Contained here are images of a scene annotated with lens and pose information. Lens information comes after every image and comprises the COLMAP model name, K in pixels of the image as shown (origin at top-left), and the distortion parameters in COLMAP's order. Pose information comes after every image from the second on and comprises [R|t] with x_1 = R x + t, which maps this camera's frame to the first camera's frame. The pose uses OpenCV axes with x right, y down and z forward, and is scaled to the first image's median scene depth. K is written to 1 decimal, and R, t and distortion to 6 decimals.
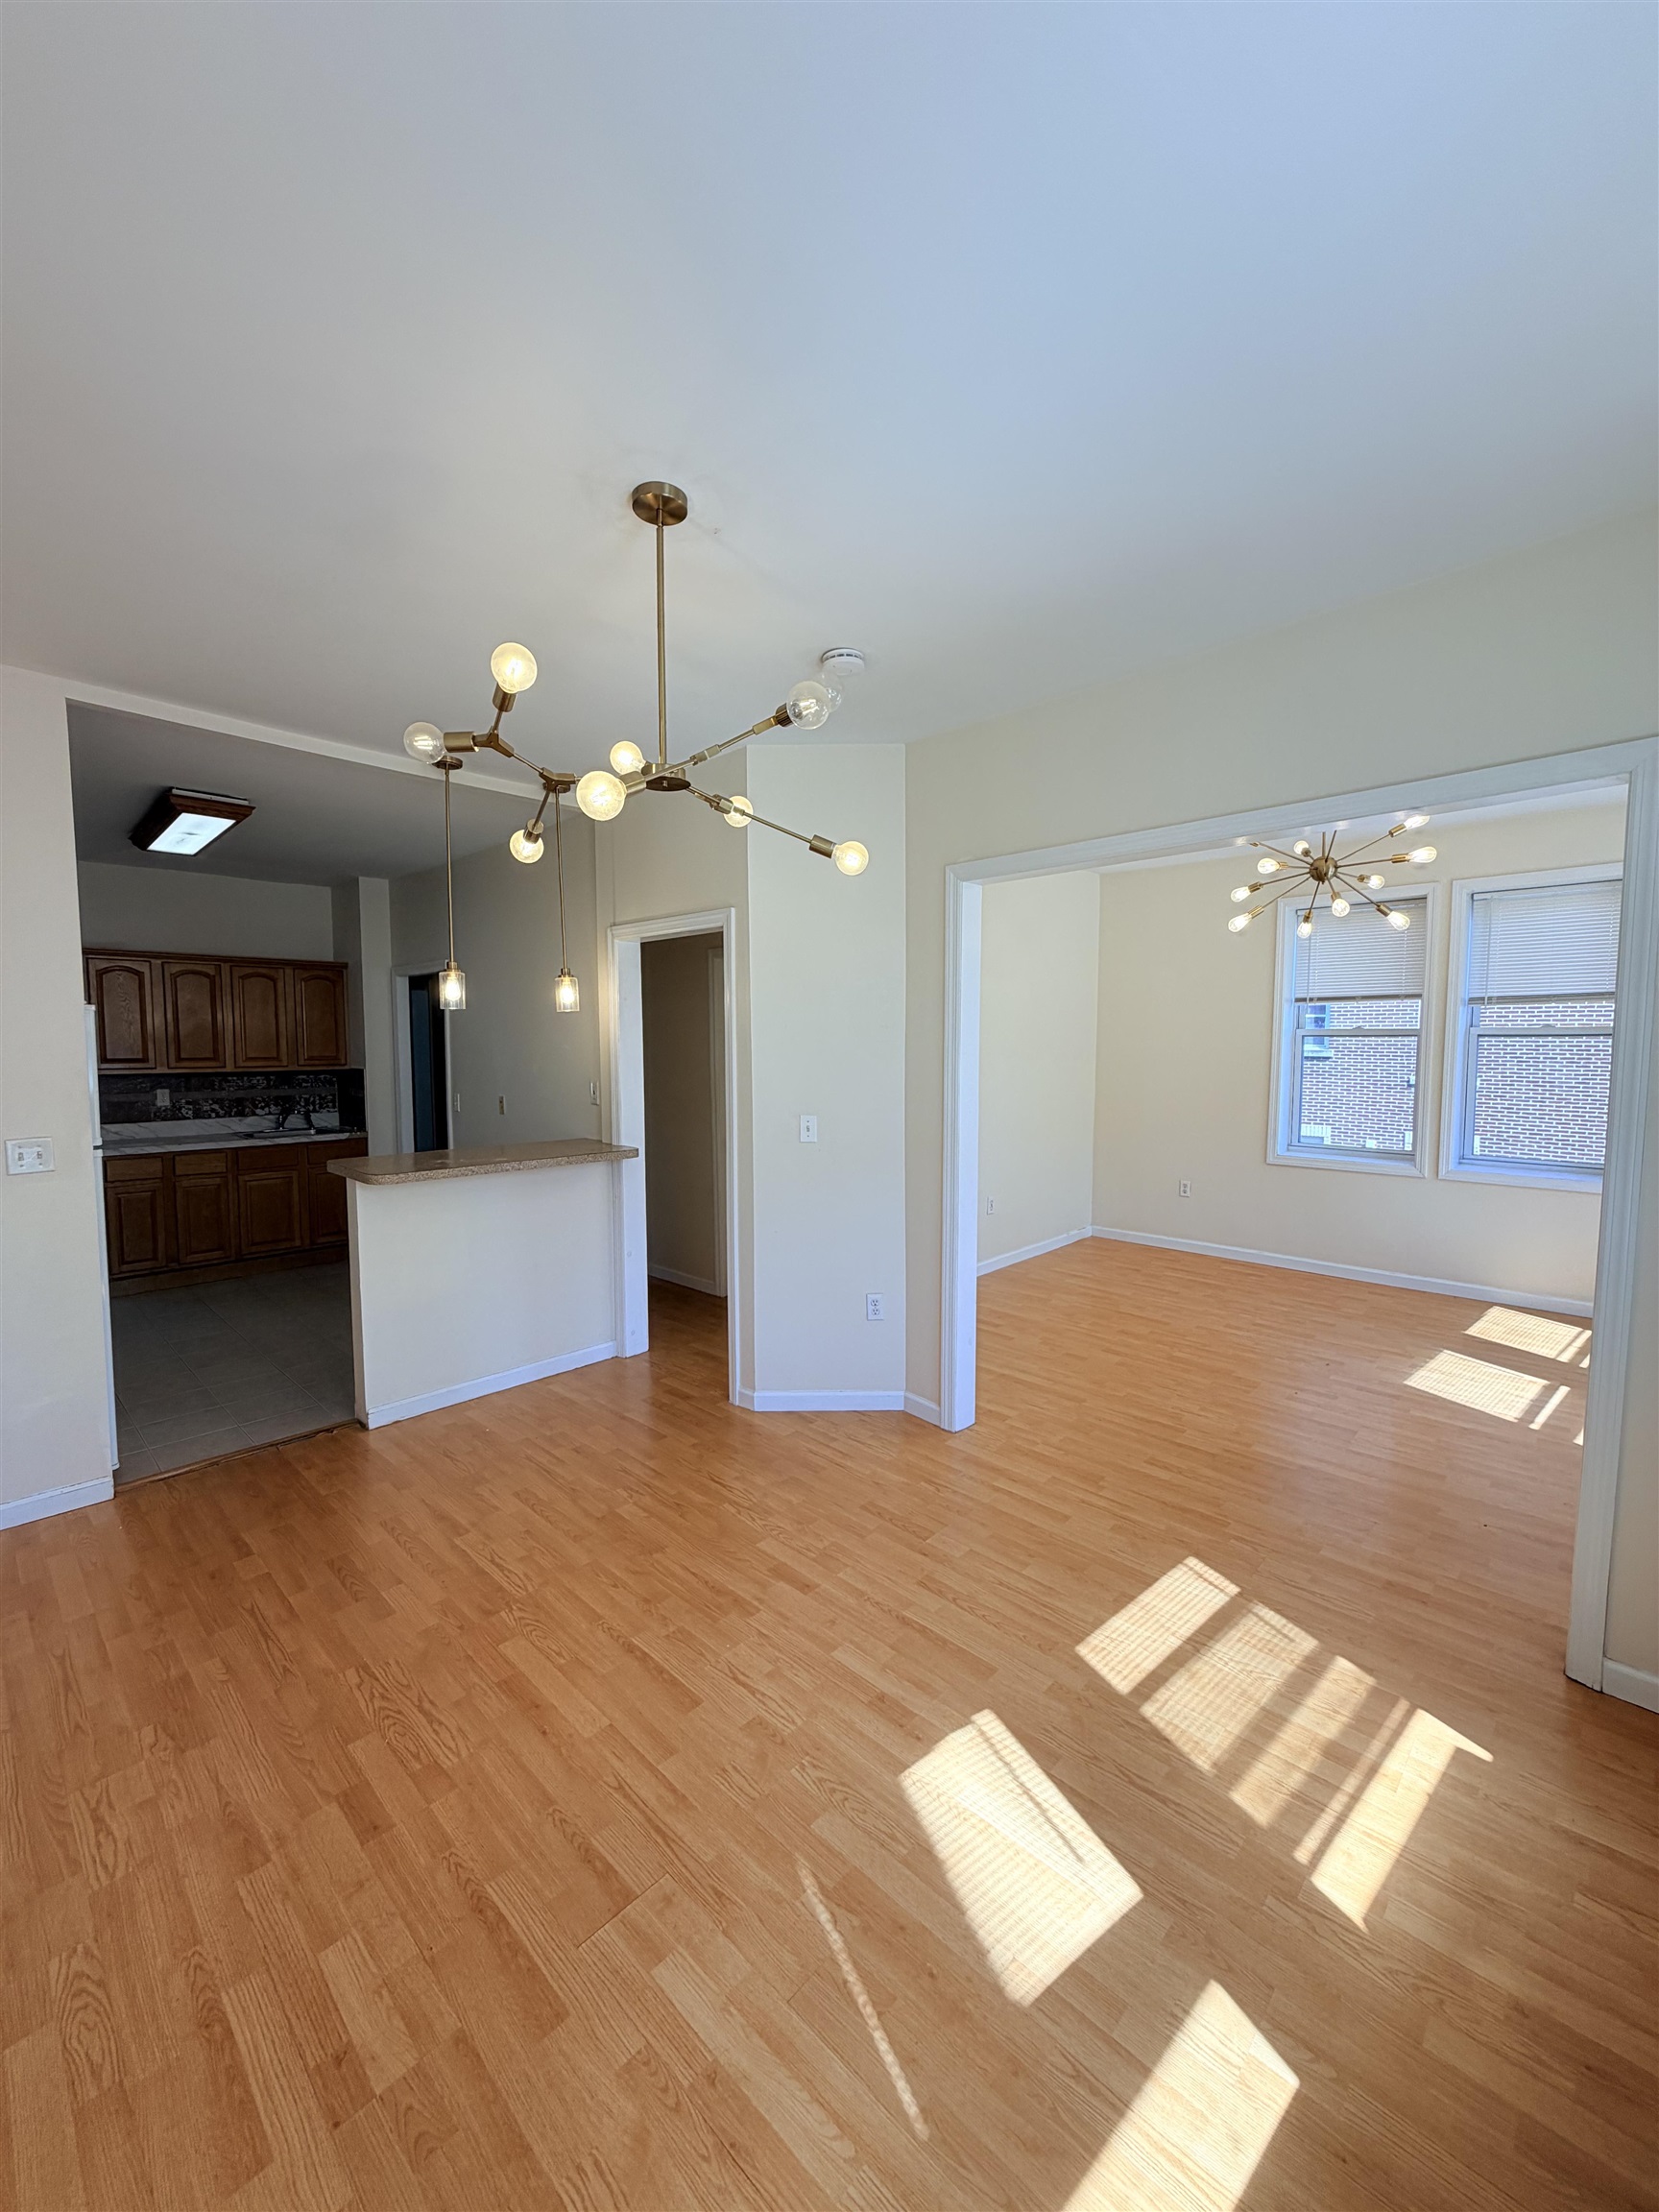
lens RADIAL K [[882.0, 0, 829.5], [0, 882.0, 1102.9], [0, 0, 1]] dist [0.000986, 0.000095]
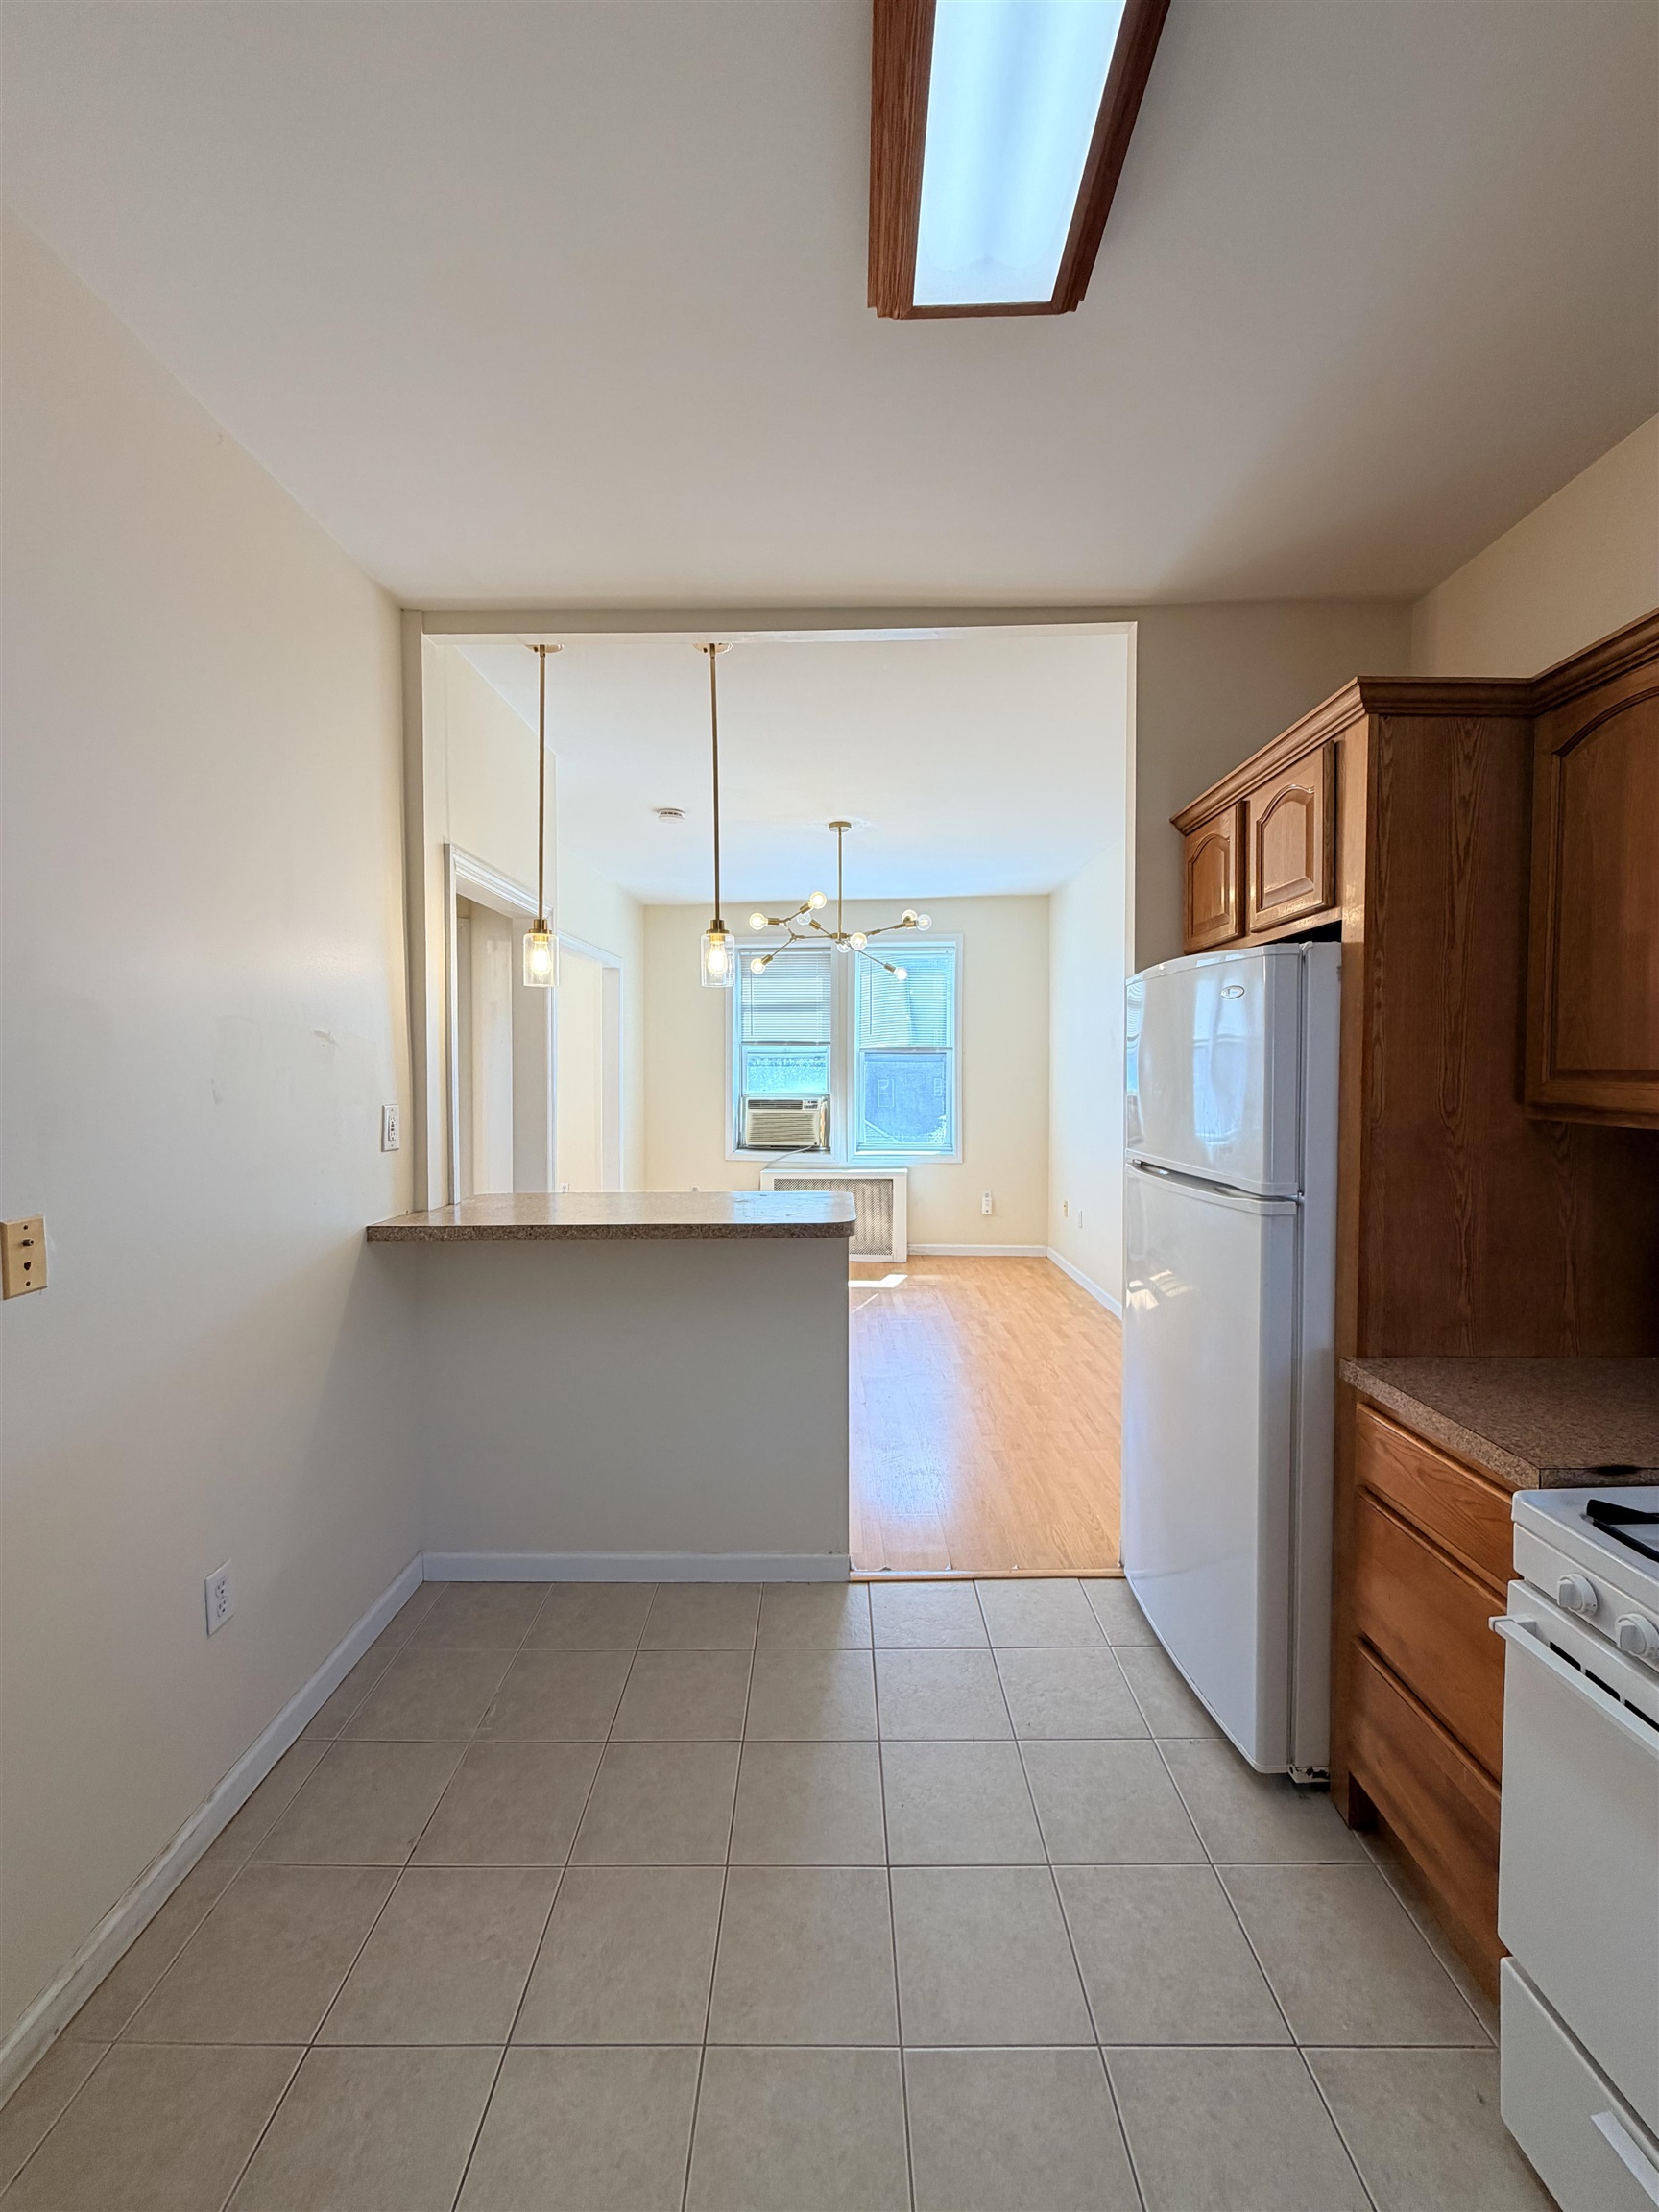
lens RADIAL K [[882.0, 0, 829.5], [0, 882.0, 1102.9], [0, 0, 1]] dist [0.000986, 0.000095]
pose [[-0.696229, -0.023274, 0.717442, -0.987139], [0.057647, 0.994433, 0.088203, -0.069652], [-0.715501, 0.102768, -0.691012, 1.415903]]
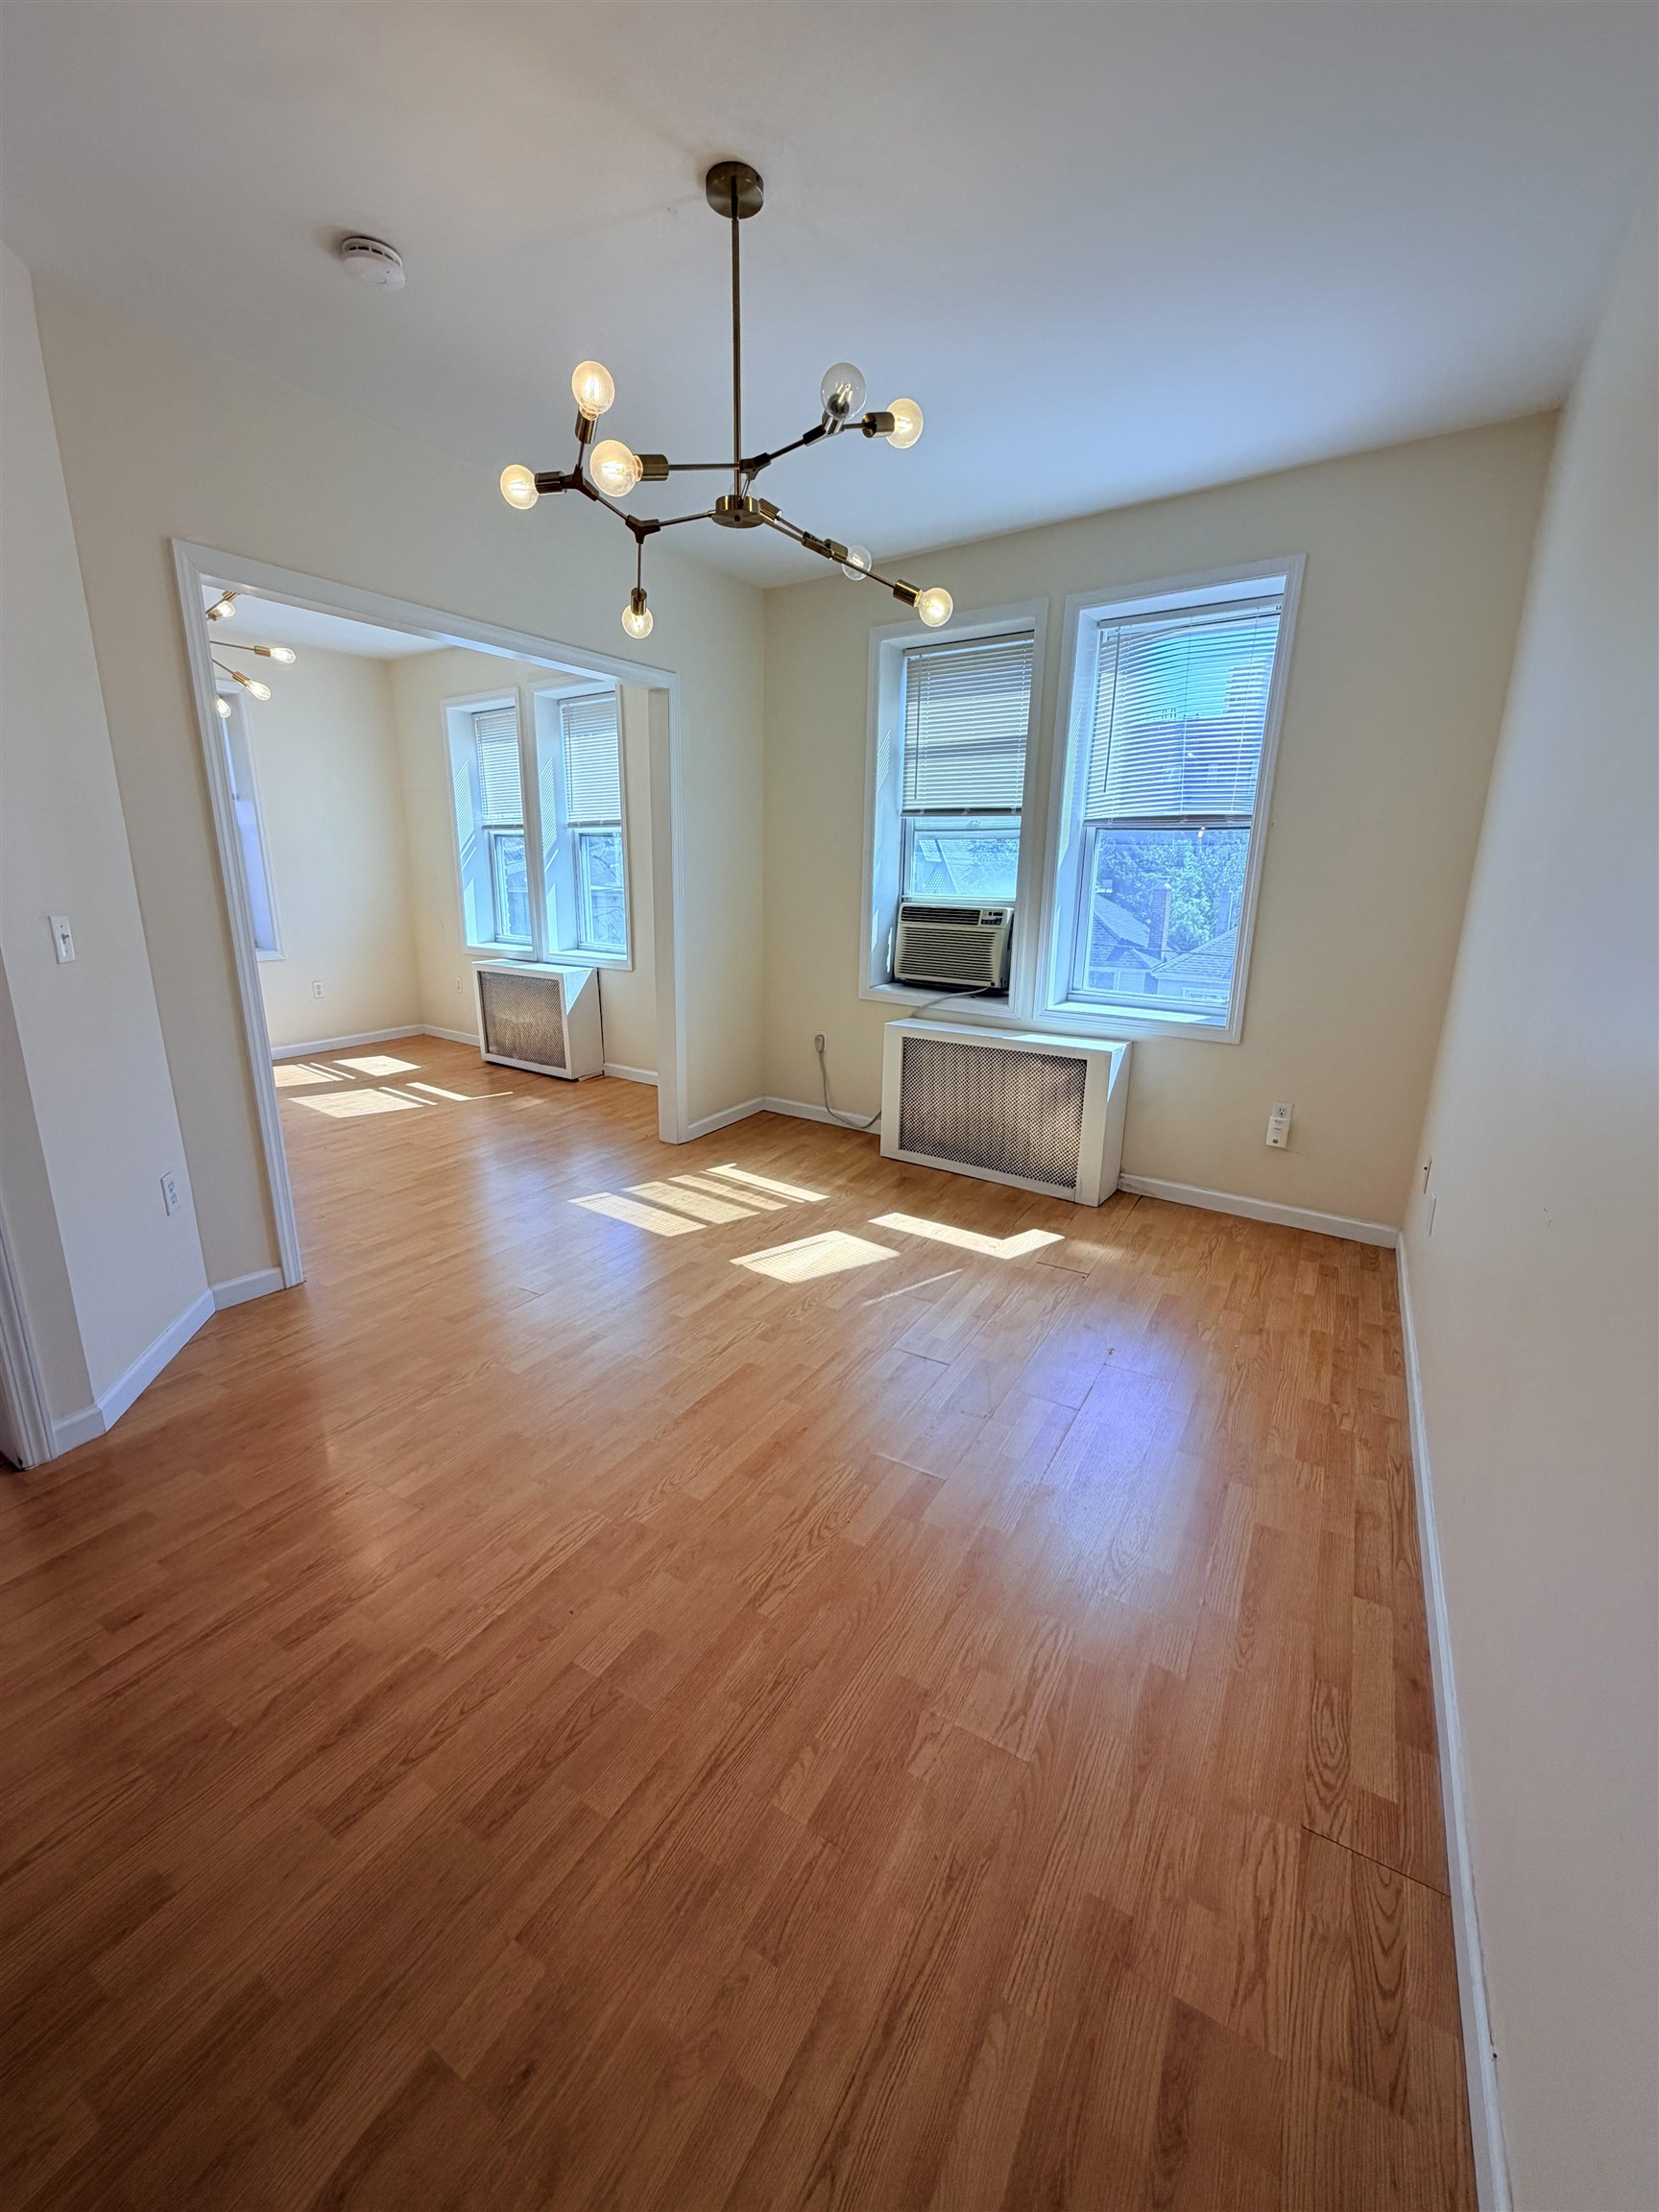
lens RADIAL K [[882.0, 0, 829.5], [0, 882.0, 1102.9], [0, 0, 1]] dist [0.000986, 0.000095]
pose [[-0.228375, -0.250072, 0.940908, -0.689398], [0.059399, 0.961069, 0.269848, 0.006675], [-0.971759, 0.117516, -0.204630, 0.617646]]
